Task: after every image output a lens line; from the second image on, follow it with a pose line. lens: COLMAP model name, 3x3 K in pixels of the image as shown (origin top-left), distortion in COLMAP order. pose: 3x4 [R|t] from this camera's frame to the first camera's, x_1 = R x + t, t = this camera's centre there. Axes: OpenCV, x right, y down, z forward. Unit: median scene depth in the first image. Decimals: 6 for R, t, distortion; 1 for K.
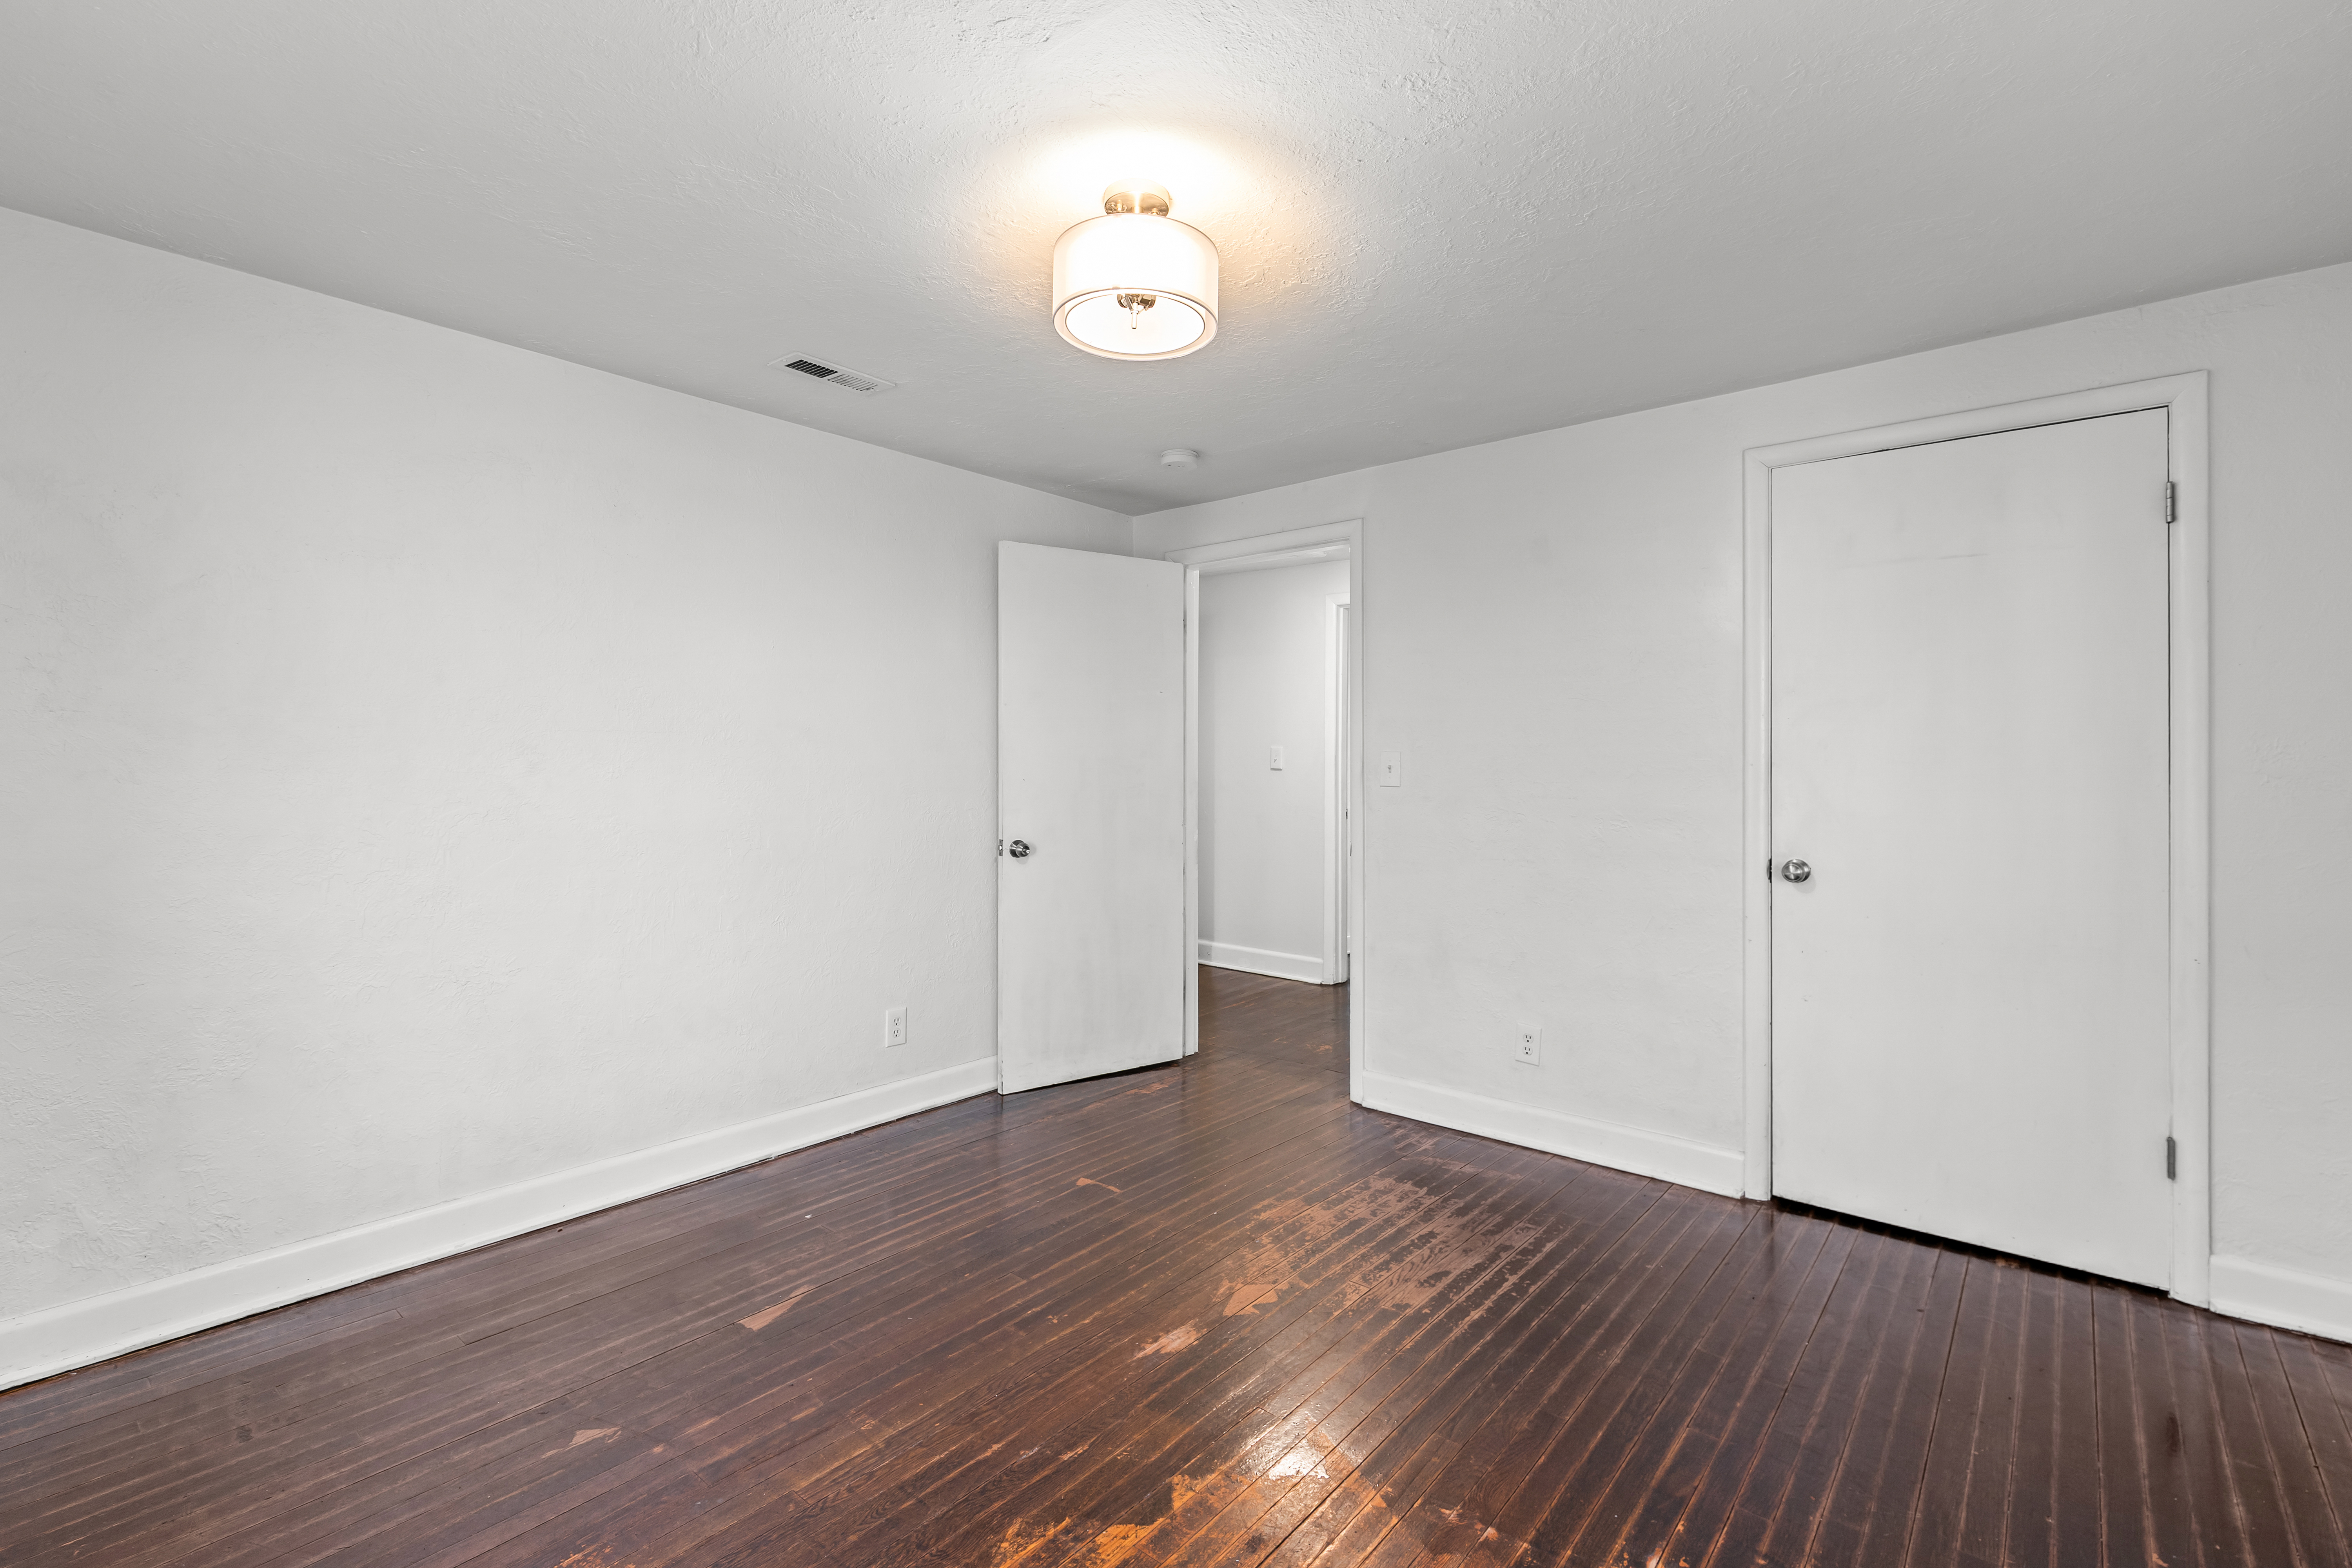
lens RADIAL K [[1051.1, 0, 1176.0], [0, 1051.1, 769.0], [0, 0, 1]] dist [-0.000226, -0.000075]
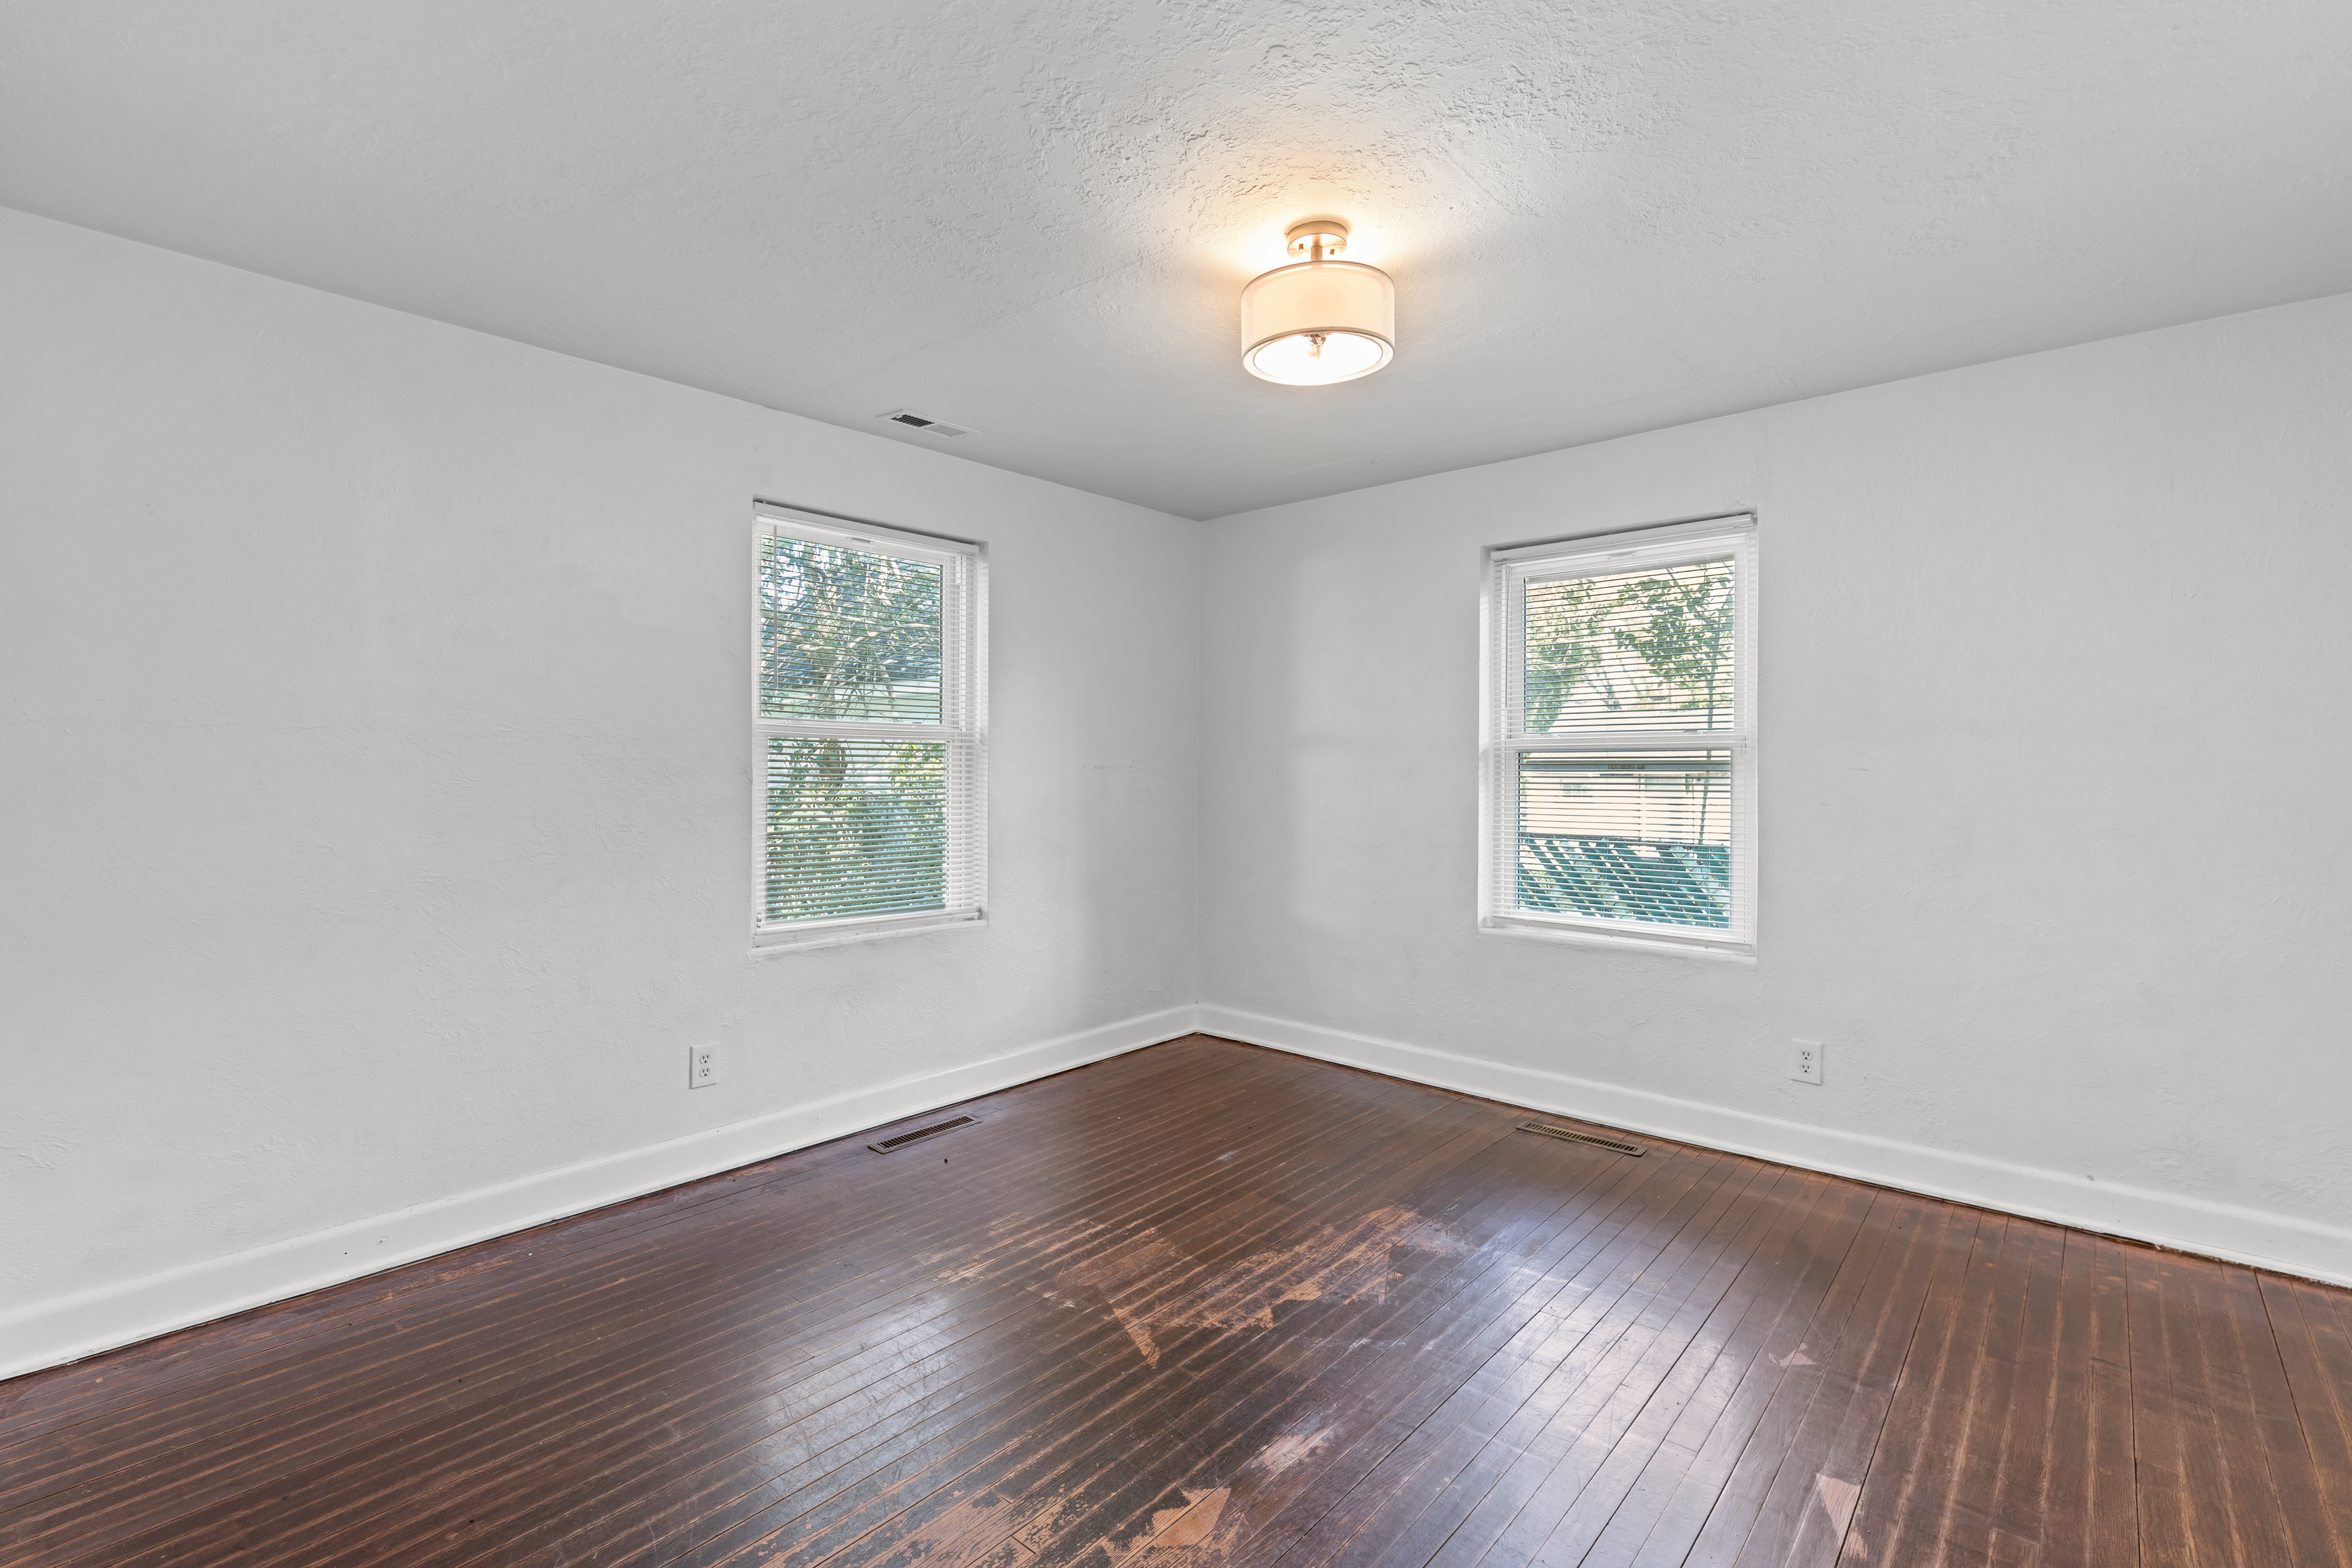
lens RADIAL K [[1051.1, 0, 1176.0], [0, 1051.1, 769.0], [0, 0, 1]] dist [-0.000226, -0.000075]
pose [[-0.999813, -0.005567, 0.018508, 0.087121], [-0.005485, 0.999975, 0.004470, -0.000064], [-0.018532, 0.004367, -0.999819, 2.090898]]
